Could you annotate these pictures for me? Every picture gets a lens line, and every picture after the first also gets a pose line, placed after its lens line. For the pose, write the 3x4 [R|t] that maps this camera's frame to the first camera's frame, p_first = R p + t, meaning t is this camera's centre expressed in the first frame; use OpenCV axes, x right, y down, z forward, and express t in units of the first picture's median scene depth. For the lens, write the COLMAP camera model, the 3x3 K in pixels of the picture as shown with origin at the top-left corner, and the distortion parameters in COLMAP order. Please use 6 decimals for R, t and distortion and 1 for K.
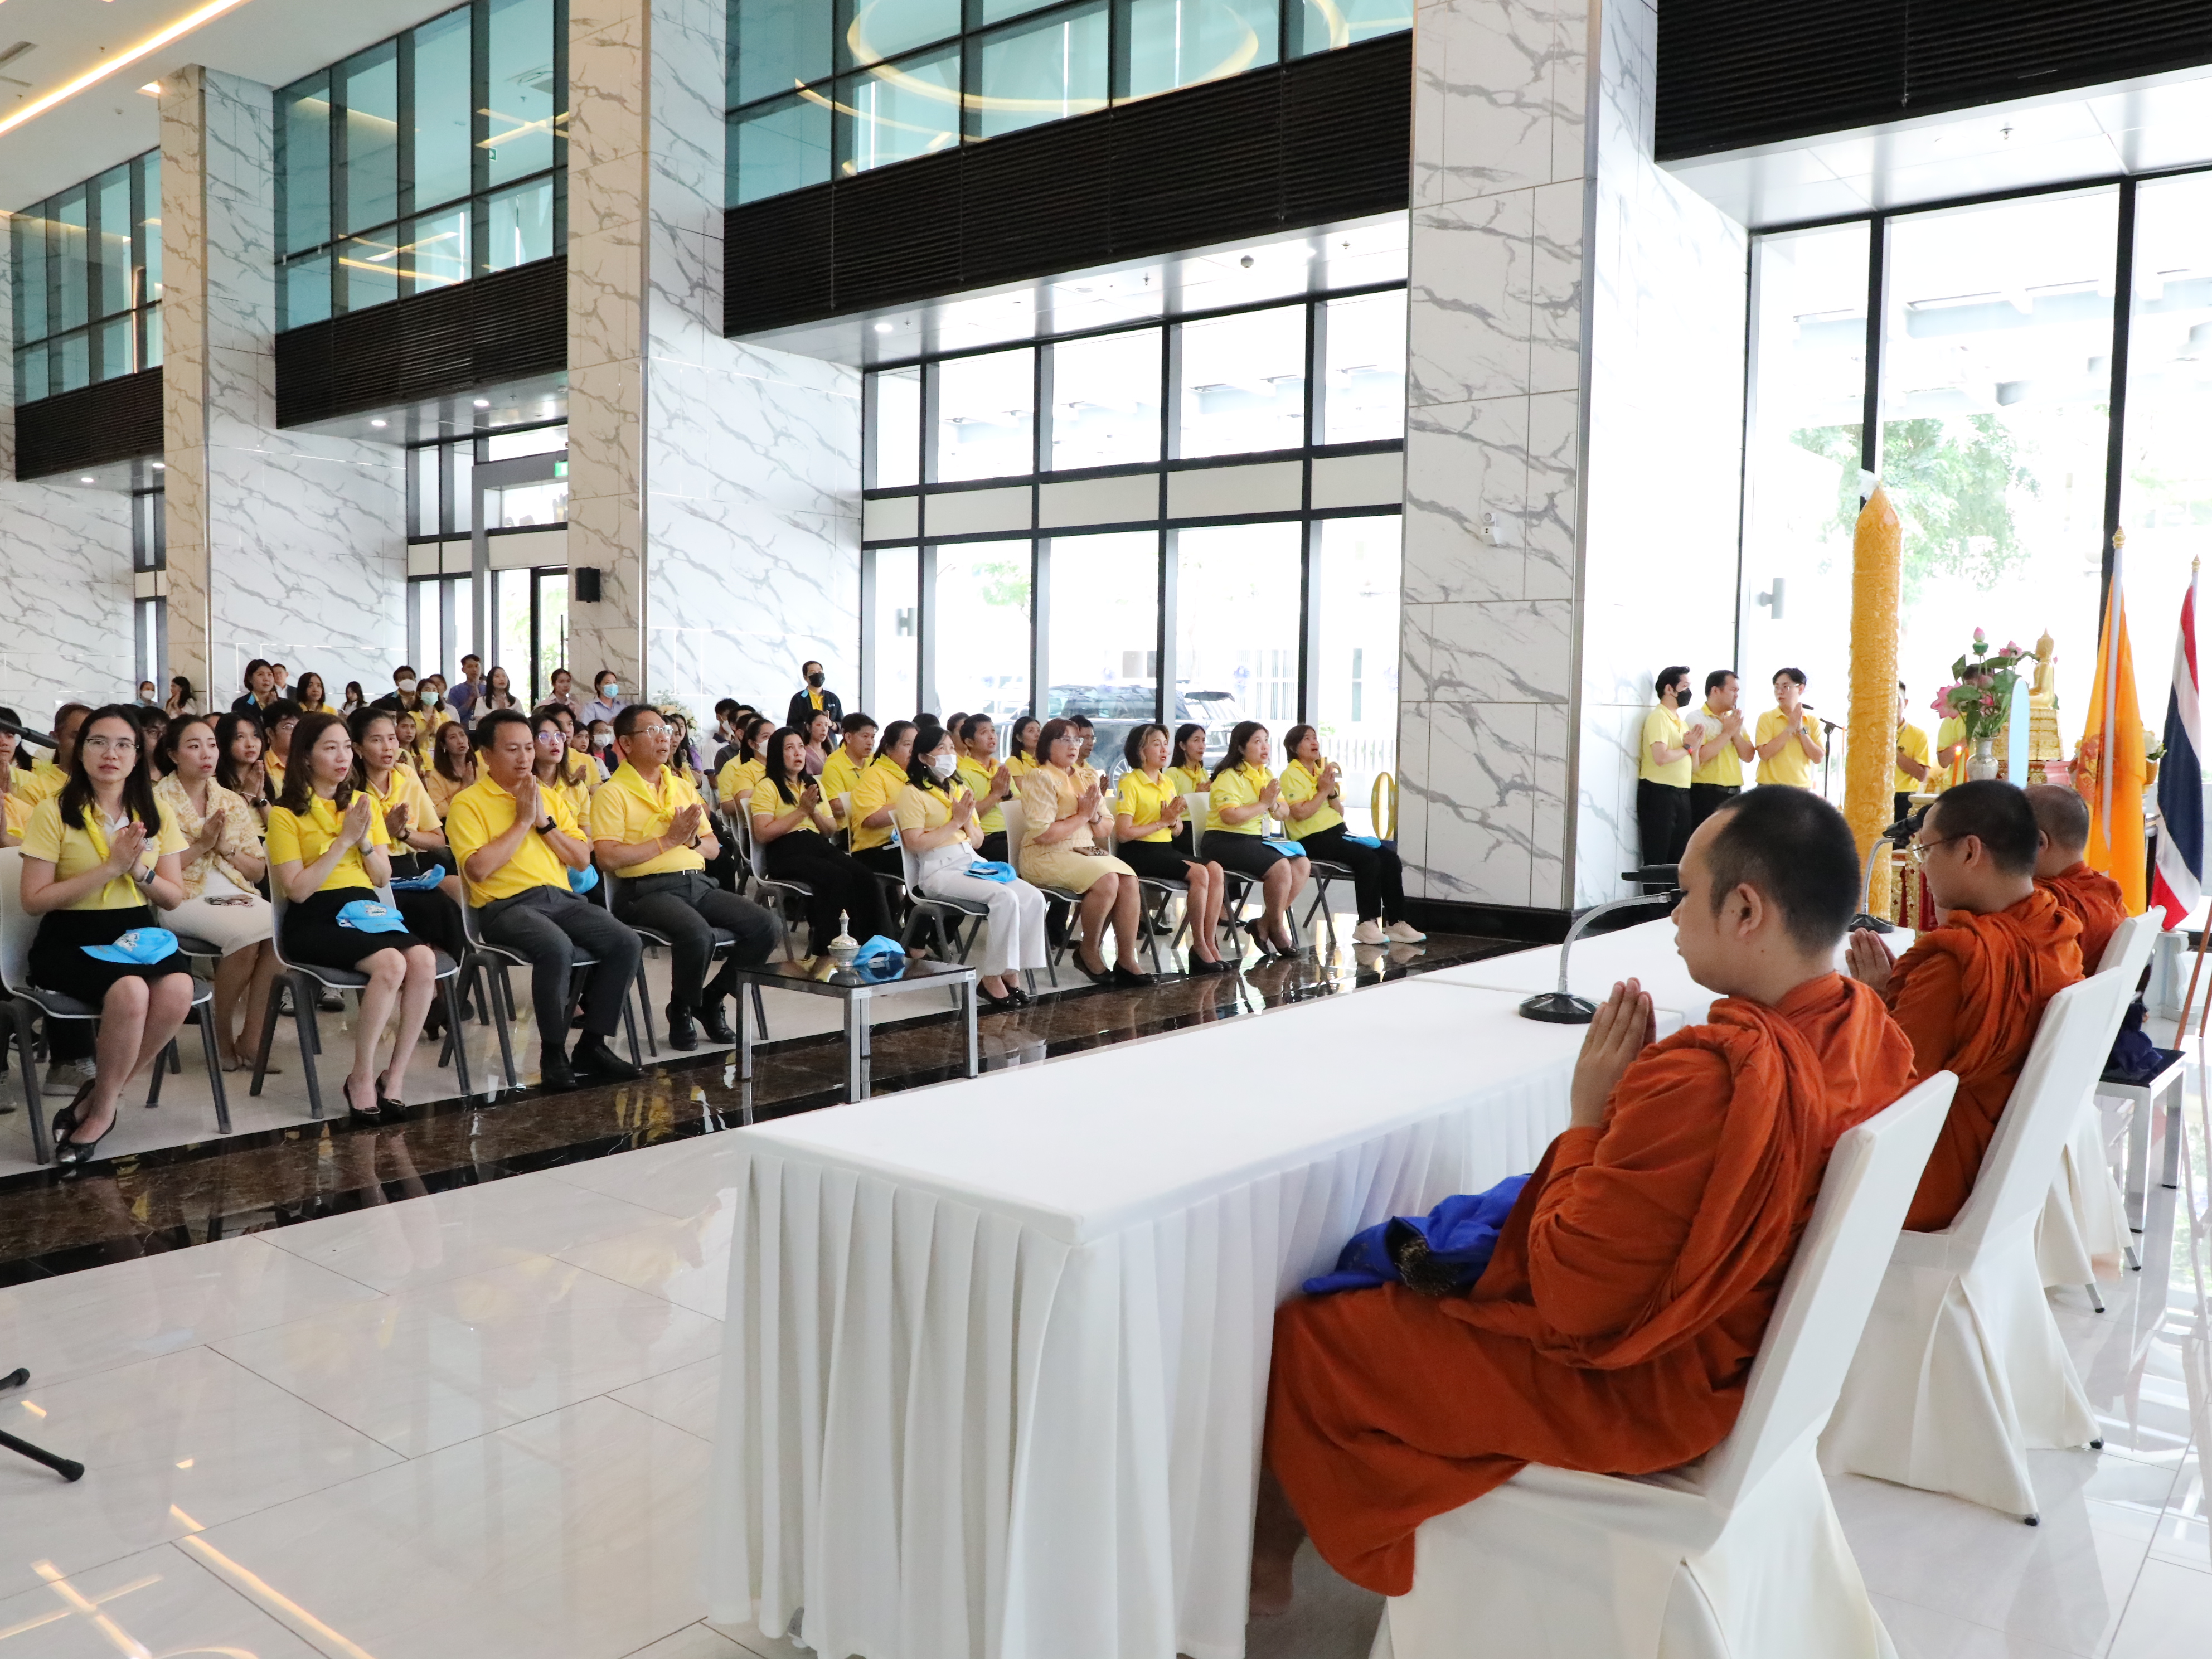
lens RADIAL K [[1728.3, 0, 1108.2], [0, 1728.3, 840.4], [0, 0, 1]] dist [-0.067715, 0.043253]
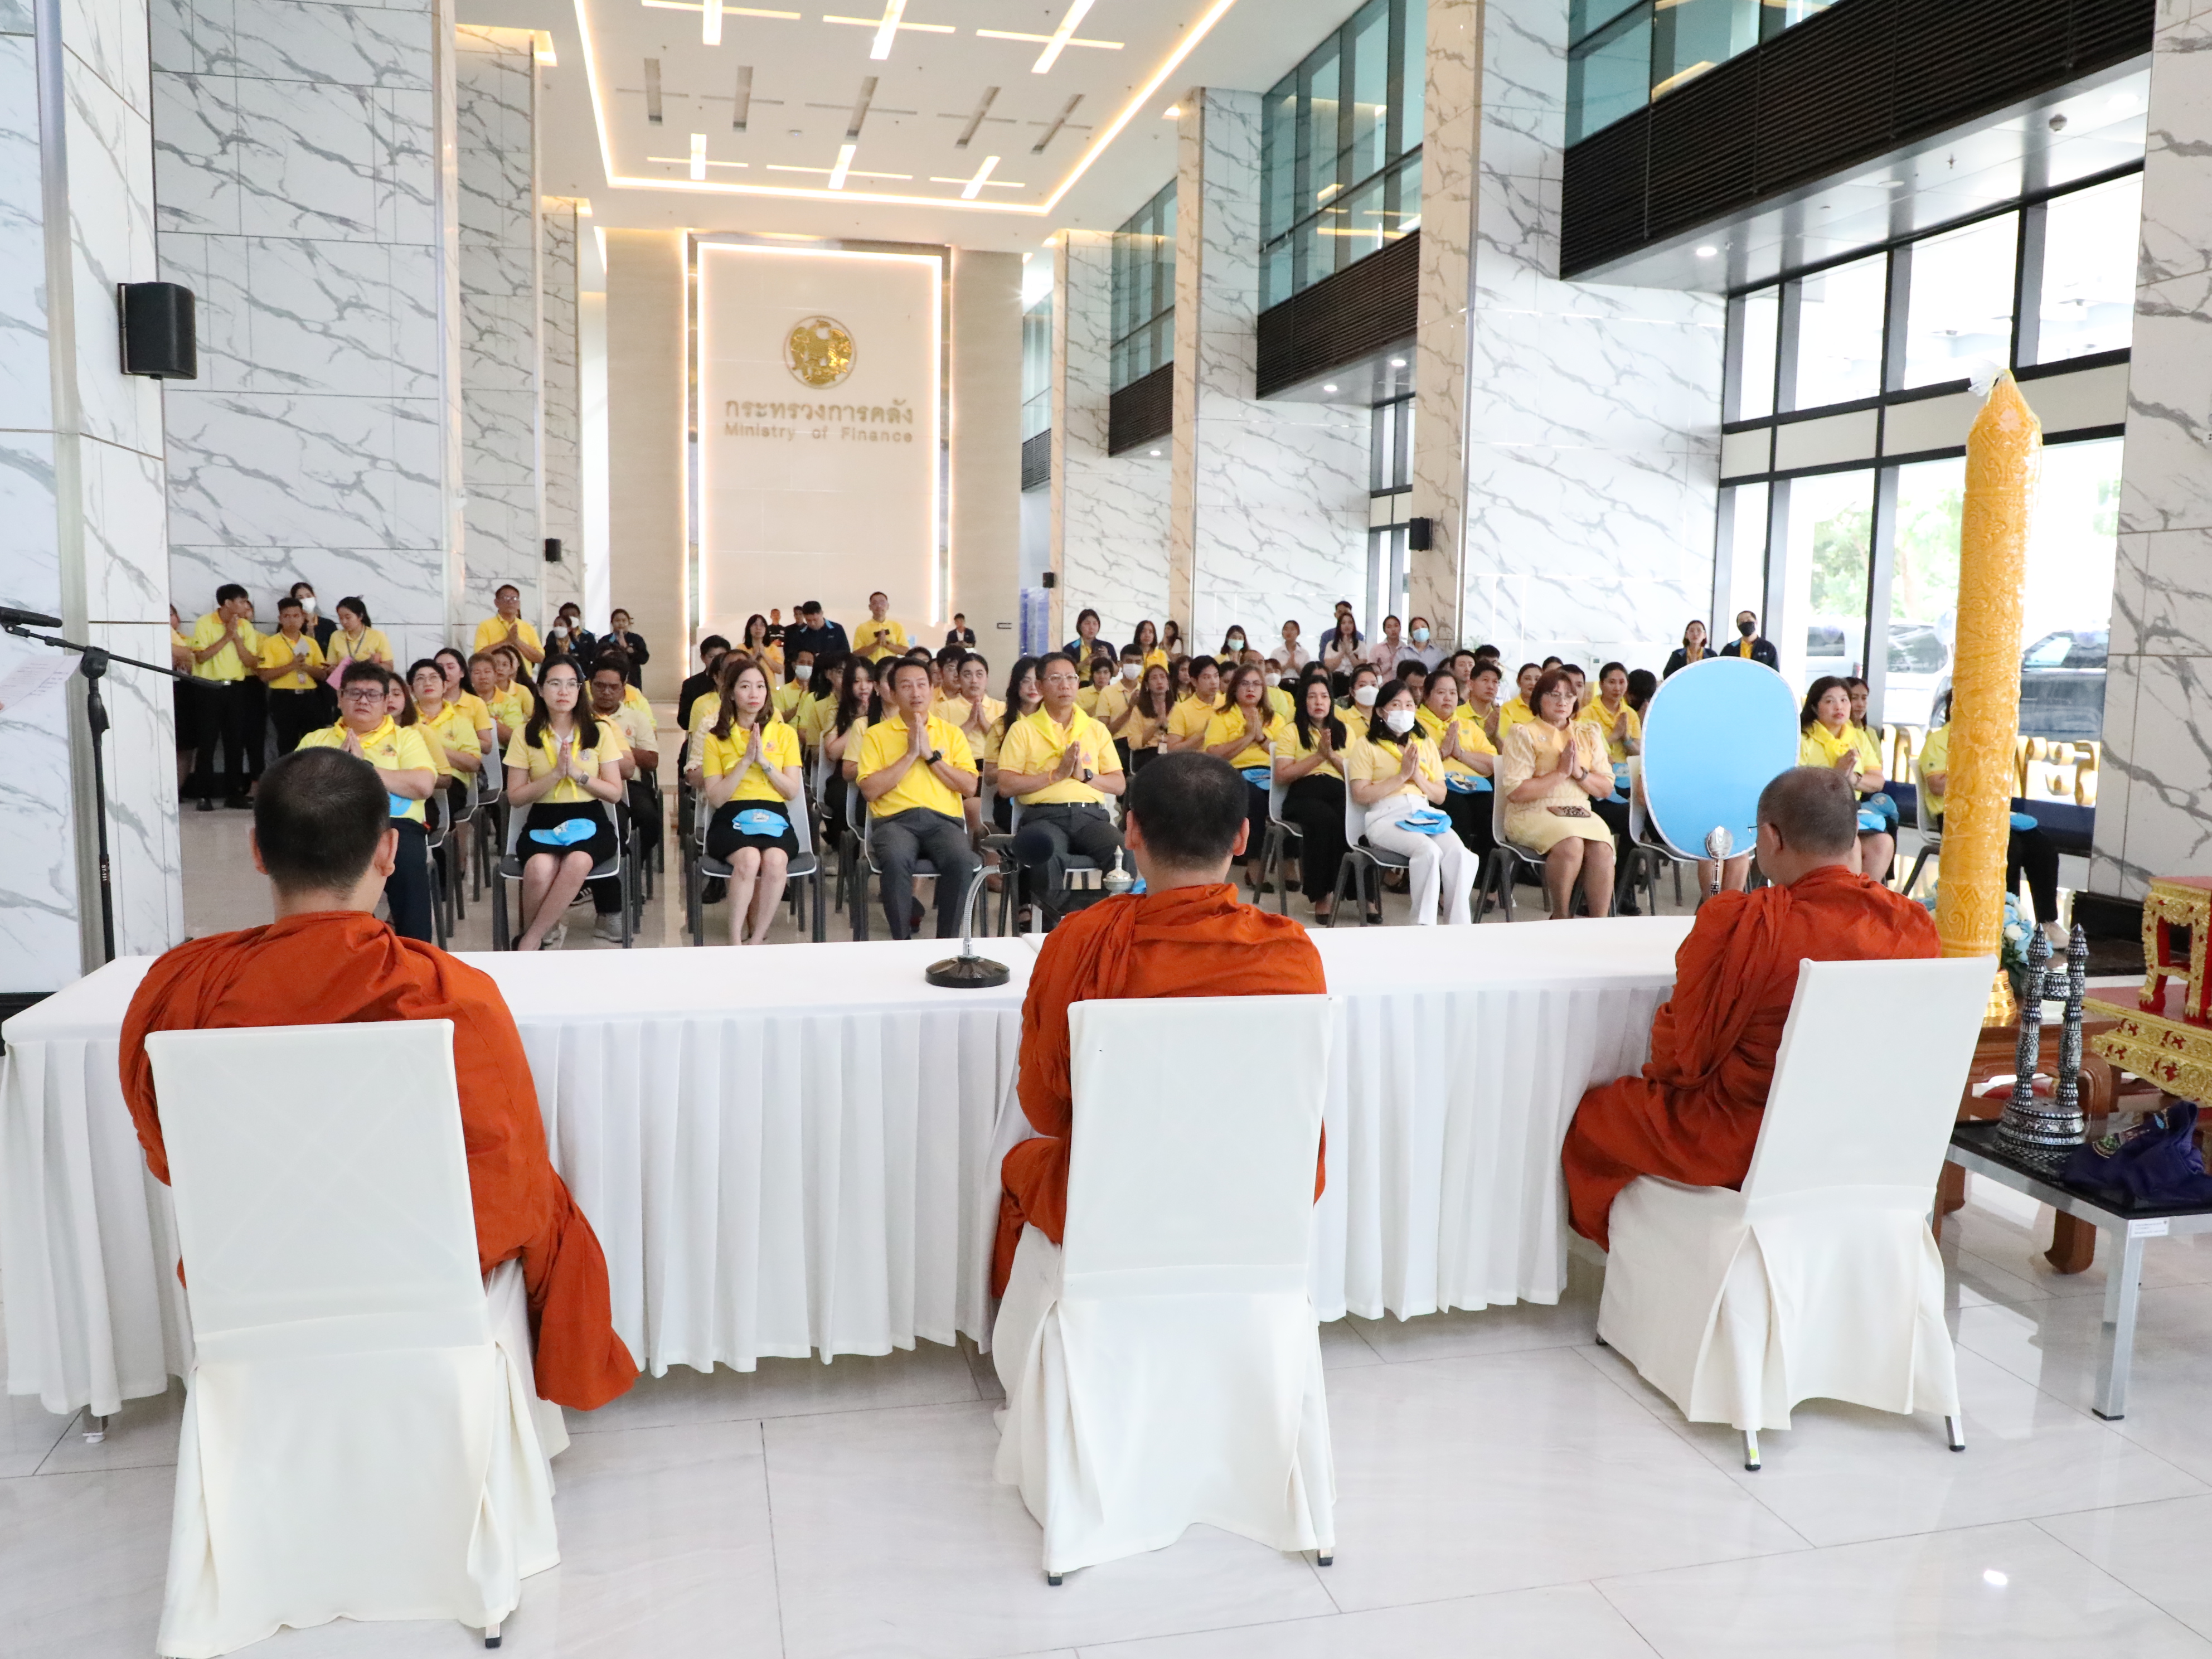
lens RADIAL K [[1728.3, 0, 1108.2], [0, 1728.3, 840.4], [0, 0, 1]] dist [-0.067715, 0.043253]
pose [[0.790182, 0.070039, -0.608857, 0.204619], [-0.049048, 0.997489, 0.051090, -0.007640], [0.610906, -0.010507, 0.791633, 0.055062]]
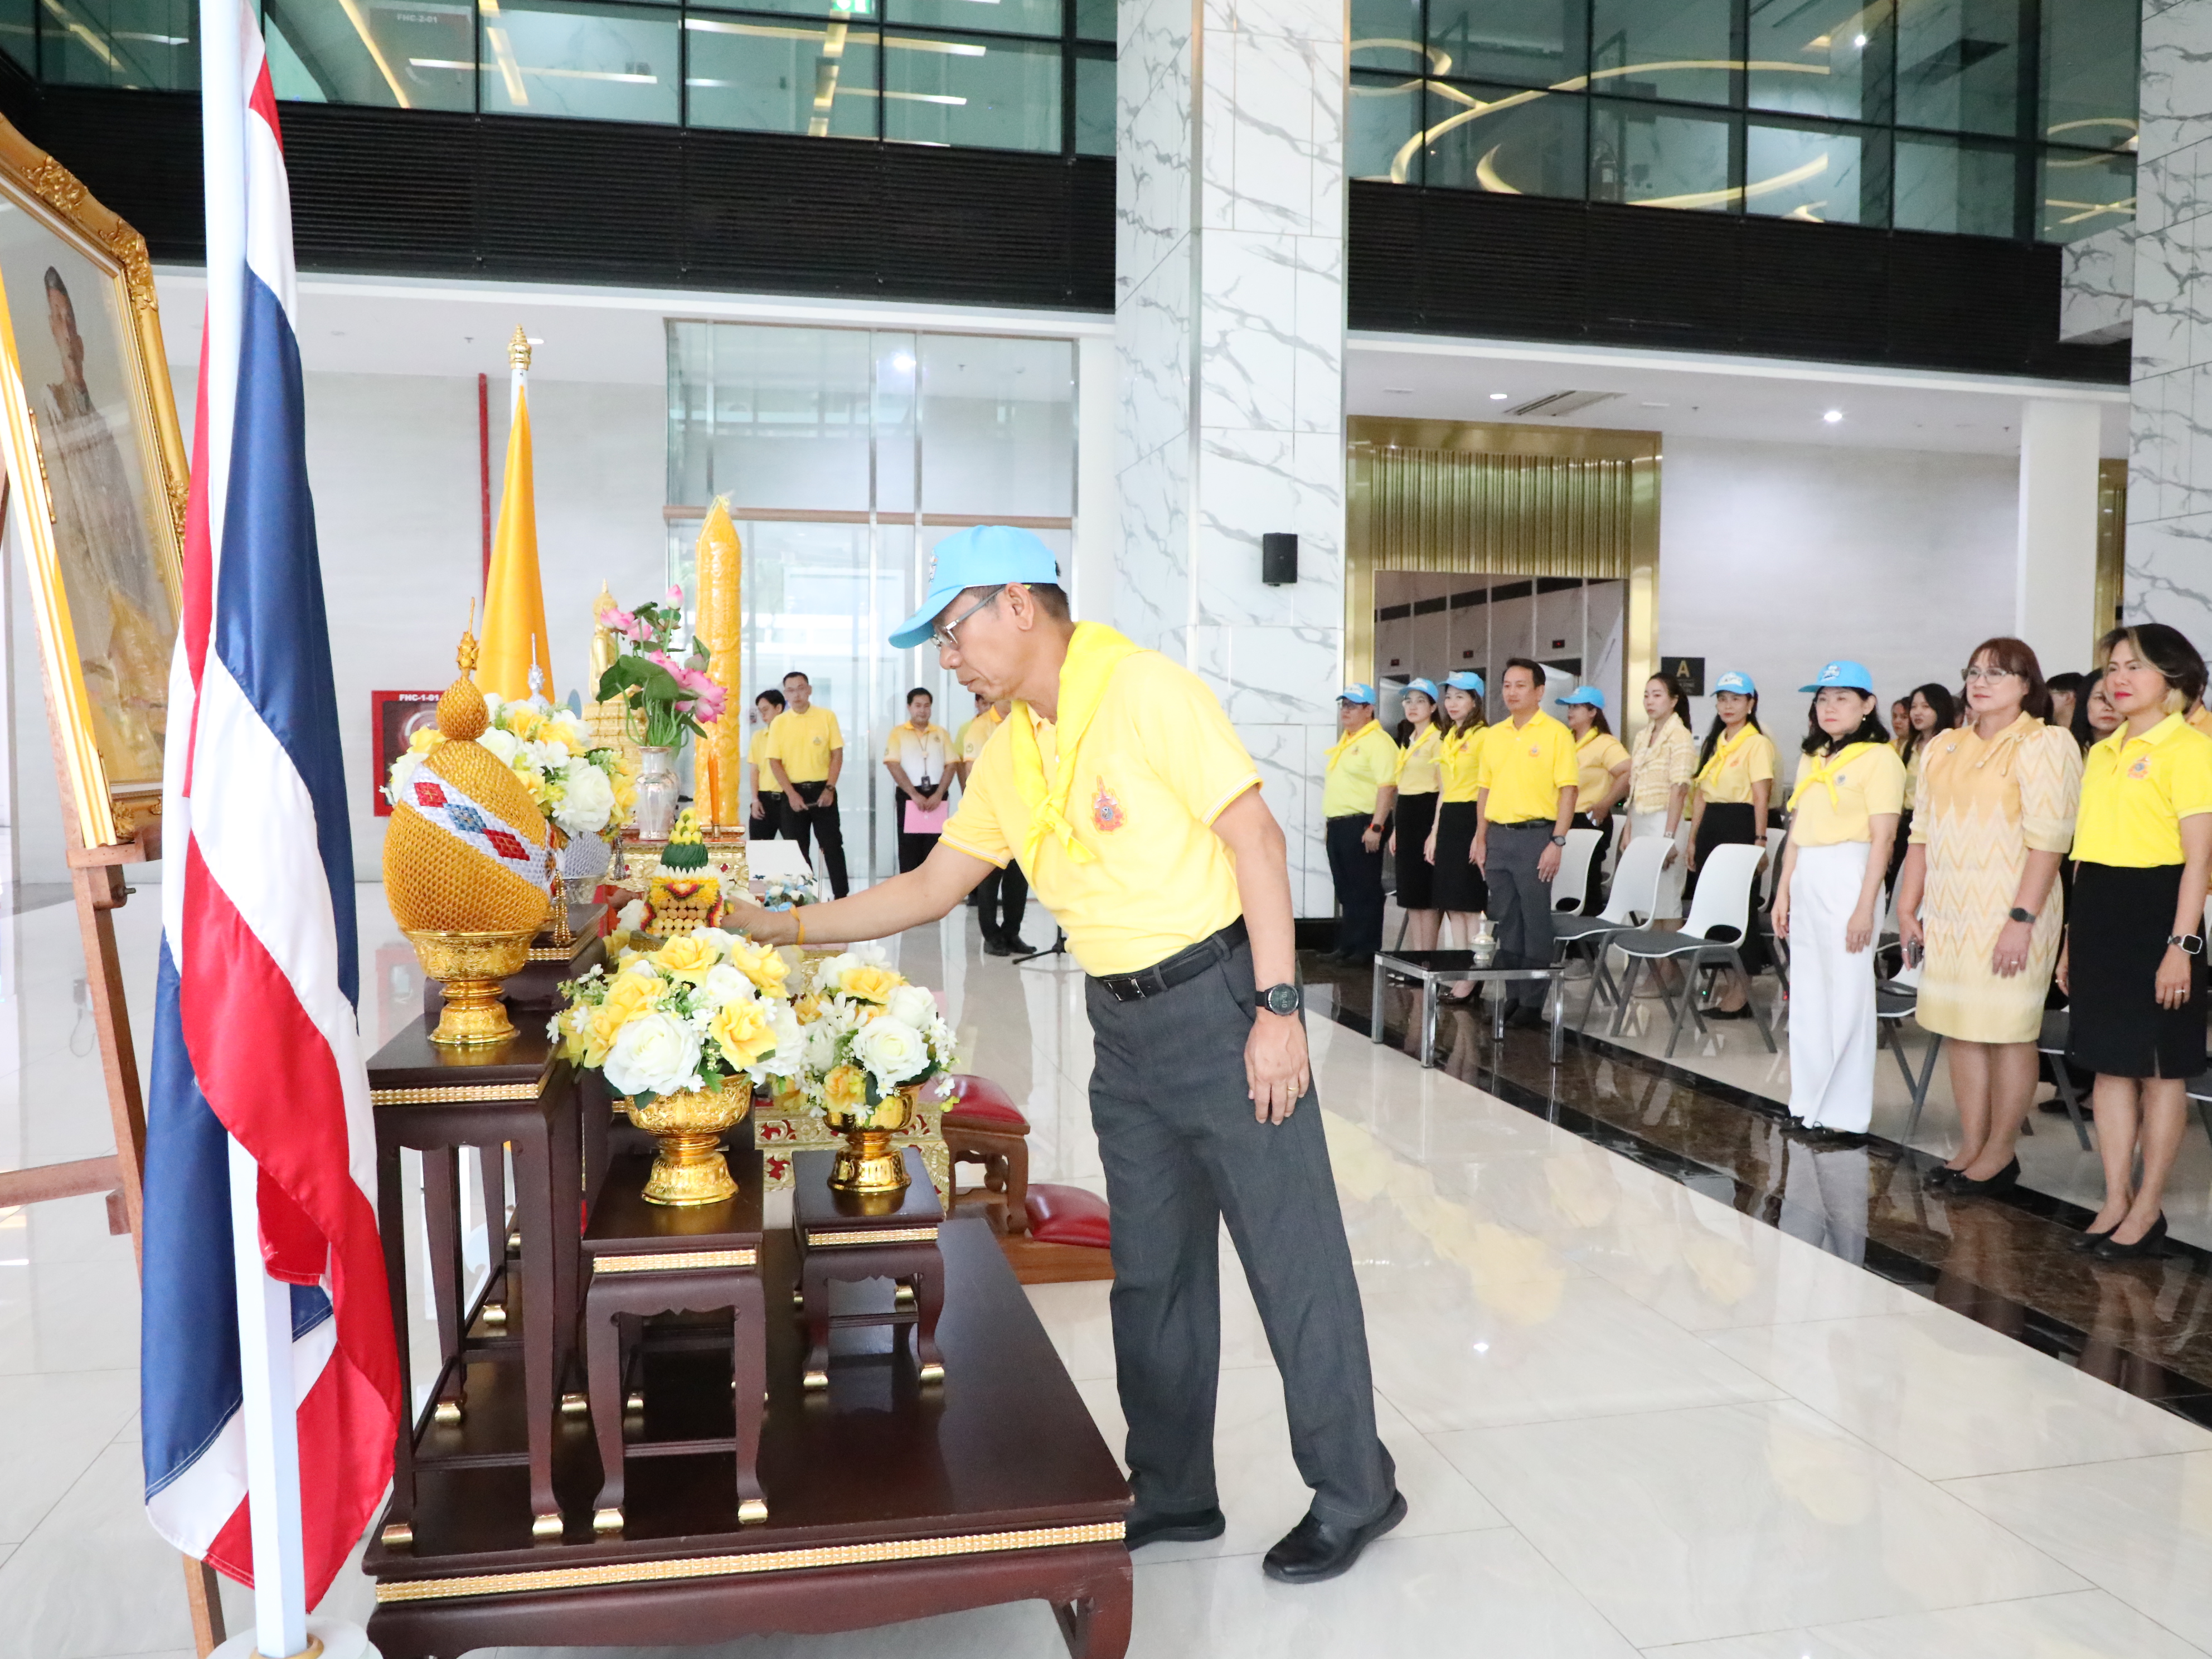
lens RADIAL K [[1728.3, 0, 1108.2], [0, 1728.3, 840.4], [0, 0, 1]] dist [-0.067715, 0.043253]
pose [[-0.628212, 0.024653, -0.777652, 0.375419], [-0.075557, 0.992841, 0.092513, -0.039734], [0.774365, 0.116875, -0.621851, 0.622525]]
